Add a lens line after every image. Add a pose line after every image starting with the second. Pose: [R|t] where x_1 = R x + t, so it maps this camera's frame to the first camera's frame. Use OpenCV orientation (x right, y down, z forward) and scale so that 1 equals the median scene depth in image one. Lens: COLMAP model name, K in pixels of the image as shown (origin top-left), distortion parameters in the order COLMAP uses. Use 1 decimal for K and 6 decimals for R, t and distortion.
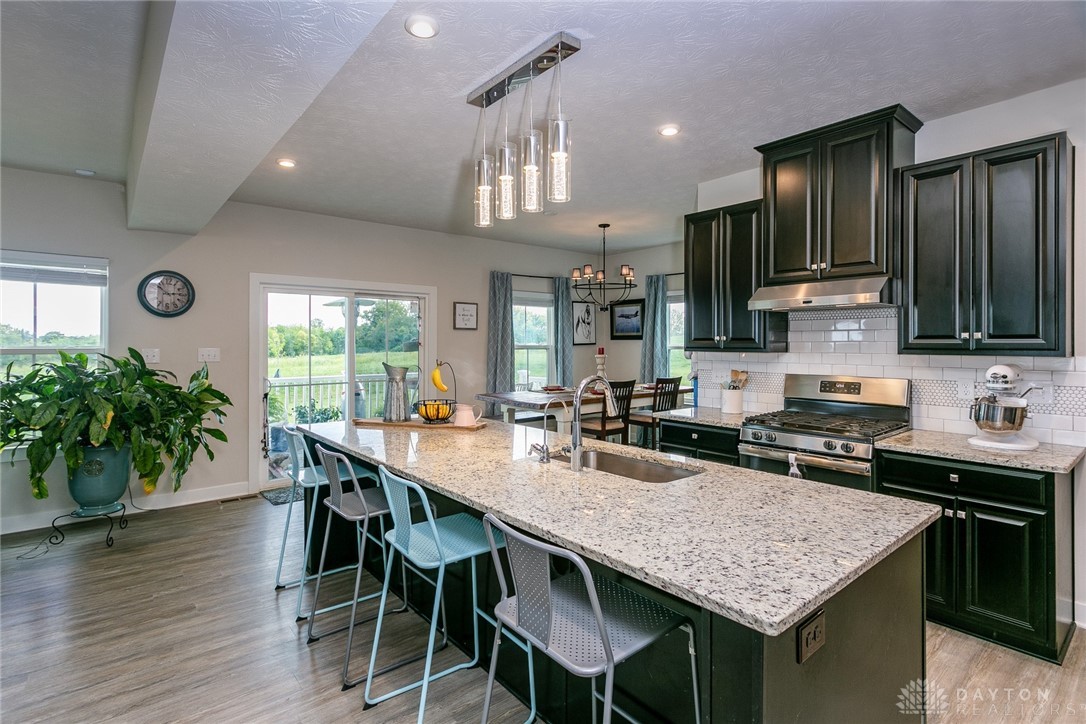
lens RADIAL K [[527.6, 0, 534.6], [0, 527.6, 344.5], [0, 0, 1]] dist [0.001067, 0.000368]
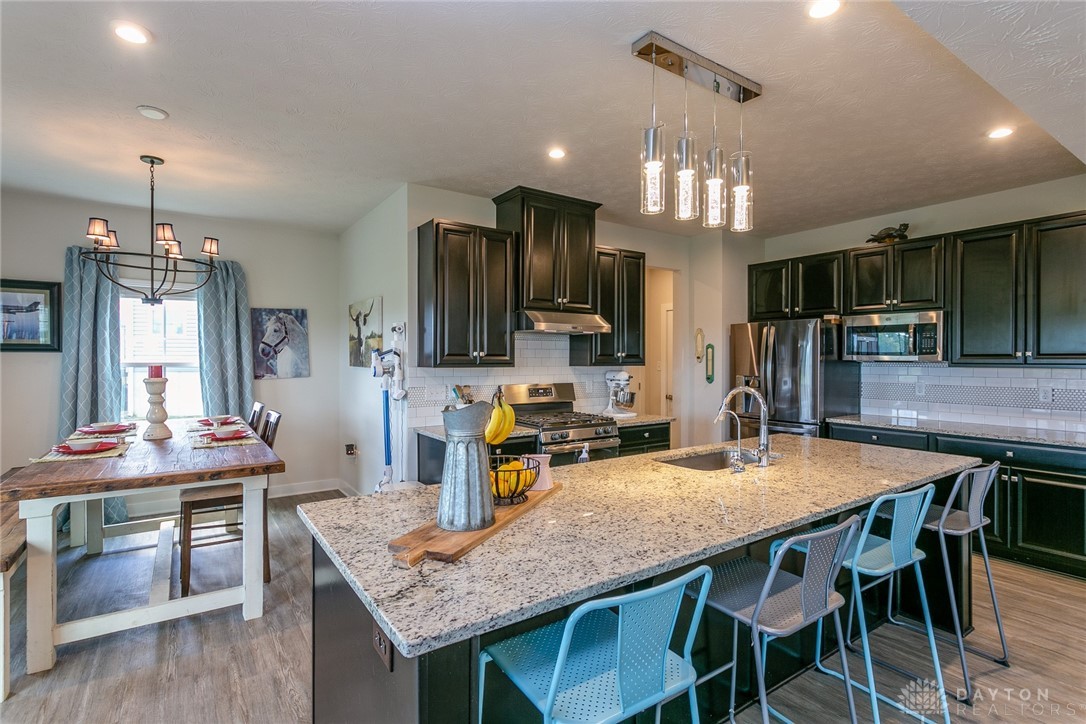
lens RADIAL K [[529.8, 0, 542.2], [0, 529.8, 362.0], [0, 0, 1]] dist [-0.005638, -0.000523]
pose [[0.086760, -0.002166, 0.996227, -0.580664], [0.000620, 0.999998, 0.002120, 0.001749], [-0.996229, 0.000434, 0.086762, 0.697543]]
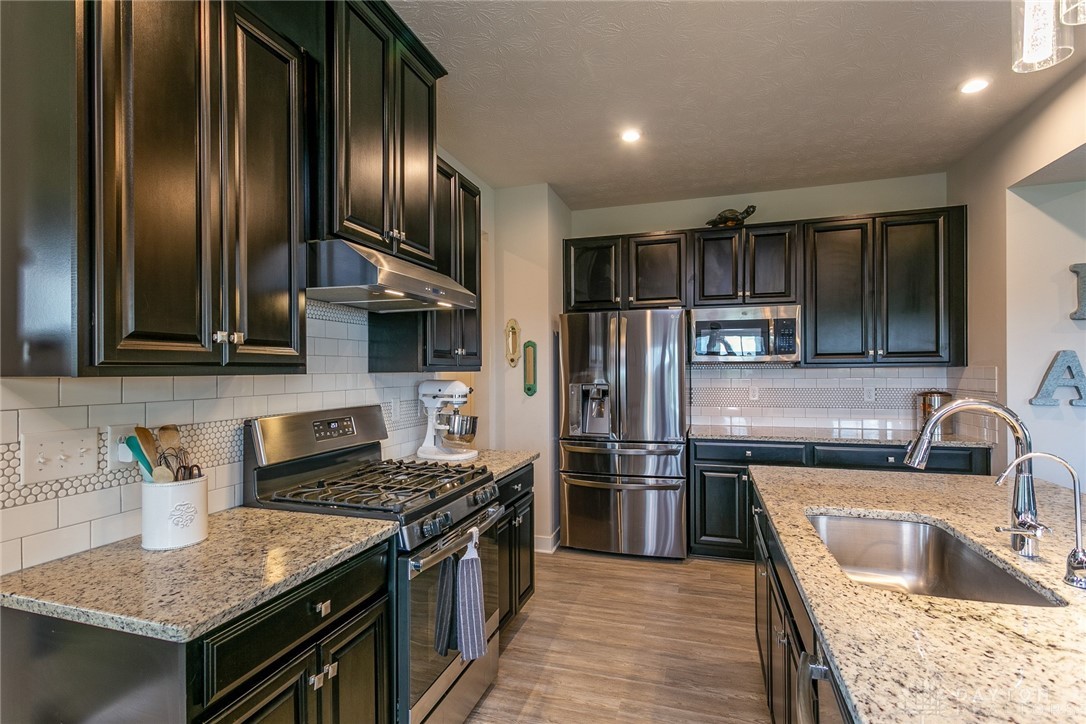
lens RADIAL K [[548.8, 0, 536.1], [0, 548.8, 362.7], [0, 0, 1]] dist [-0.002838, -0.000927]
pose [[-0.541018, 0.020057, 0.840772, 0.213356], [0.013834, 0.999793, -0.014949, 0.019678], [-0.840897, 0.003543, -0.541183, 1.027058]]
